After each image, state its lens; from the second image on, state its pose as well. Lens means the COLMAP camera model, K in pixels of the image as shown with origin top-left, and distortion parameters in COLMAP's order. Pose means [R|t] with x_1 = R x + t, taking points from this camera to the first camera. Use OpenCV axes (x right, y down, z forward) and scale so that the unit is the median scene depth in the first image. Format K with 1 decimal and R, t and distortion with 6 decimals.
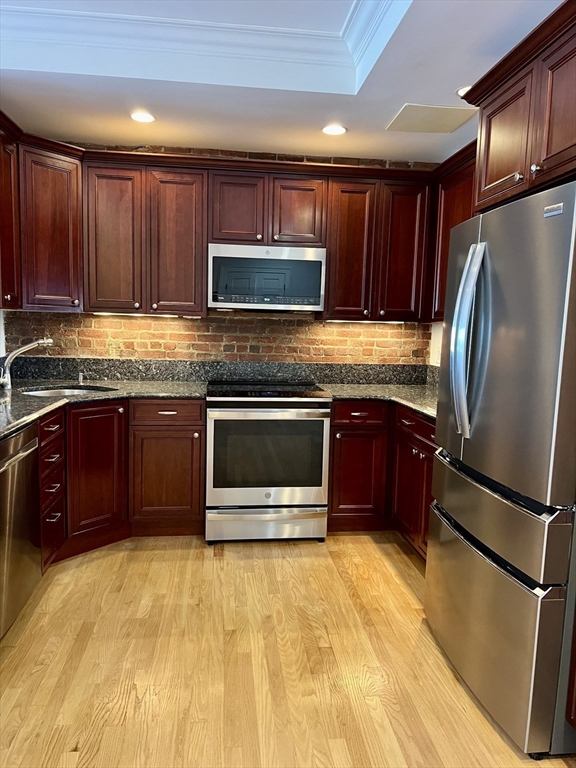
lens RADIAL K [[581.4, 0, 288.0], [0, 581.4, 384.0], [0, 0, 1]] dist [0.068522, -0.083902]
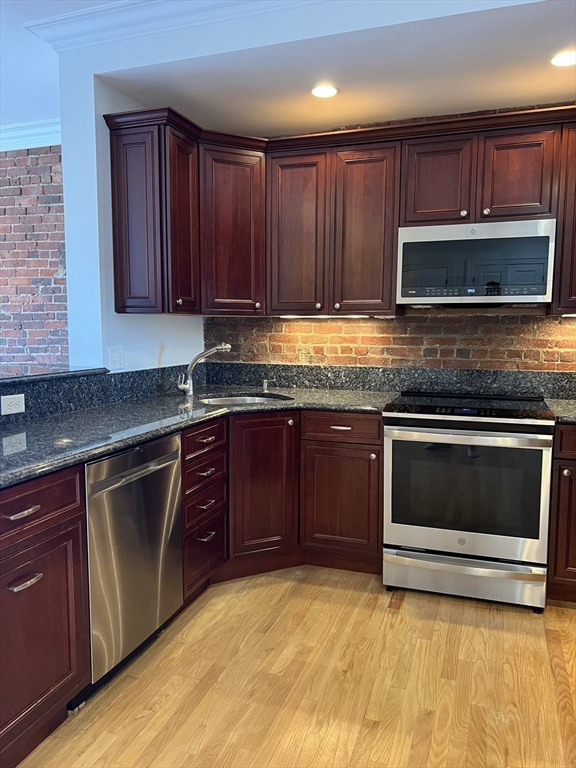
lens RADIAL K [[581.4, 0, 288.0], [0, 581.4, 384.0], [0, 0, 1]] dist [0.068522, -0.083902]
pose [[0.898450, 0.019324, -0.438650, 0.097440], [-0.023620, 0.999712, -0.004338, -0.009916], [0.438440, 0.014258, 0.898647, 0.188664]]
